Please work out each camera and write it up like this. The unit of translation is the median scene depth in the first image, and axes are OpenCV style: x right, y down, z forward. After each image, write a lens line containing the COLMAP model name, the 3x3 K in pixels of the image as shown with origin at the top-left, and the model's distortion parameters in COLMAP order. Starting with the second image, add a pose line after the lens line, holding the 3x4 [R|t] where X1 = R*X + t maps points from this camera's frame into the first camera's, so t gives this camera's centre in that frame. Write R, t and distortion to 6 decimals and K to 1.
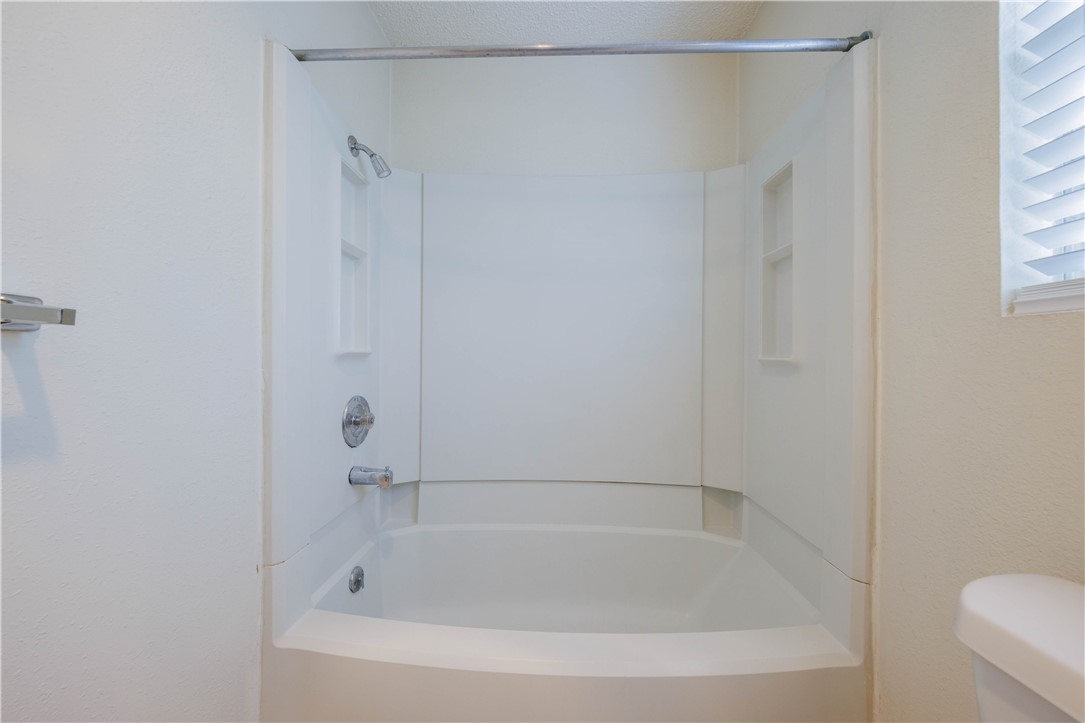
lens RADIAL K [[382.2, 0, 558.2], [0, 382.2, 358.0], [0, 0, 1]] dist [0.011575, -0.008238]
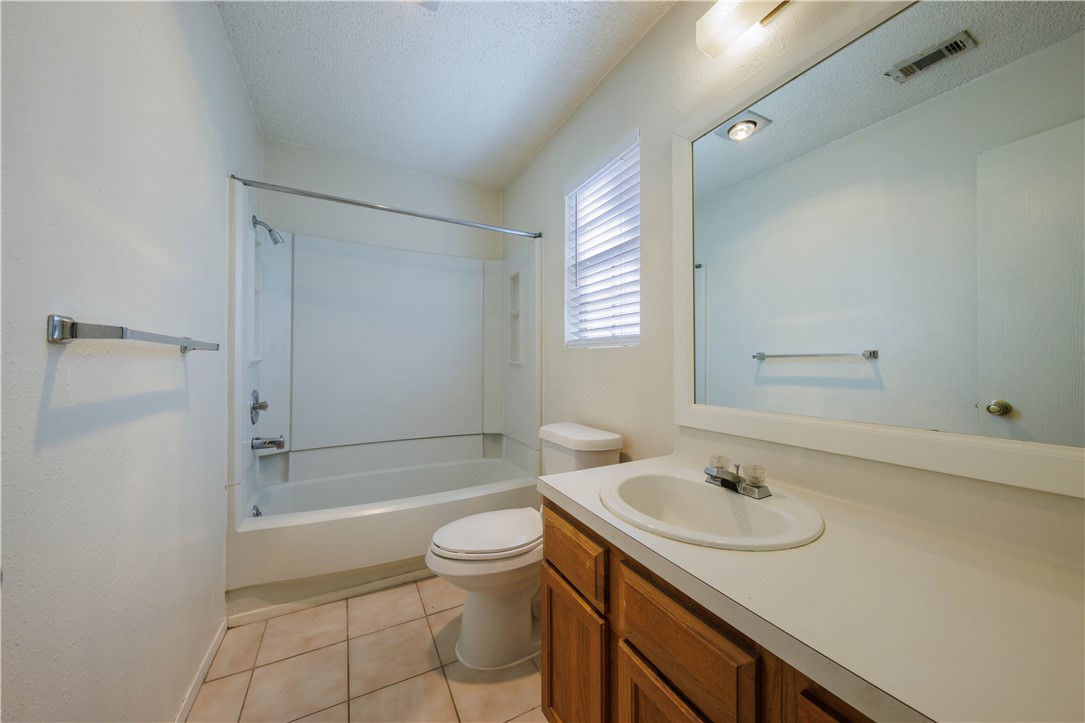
lens RADIAL K [[358.5, 0, 545.5], [0, 358.5, 357.6], [0, 0, 1]] dist [0.000114, -0.004408]
pose [[0.882235, -0.001078, 0.470809, -0.191133], [0.005765, 0.999947, -0.008514, -0.006937], [-0.470775, 0.010225, 0.882194, -0.763635]]
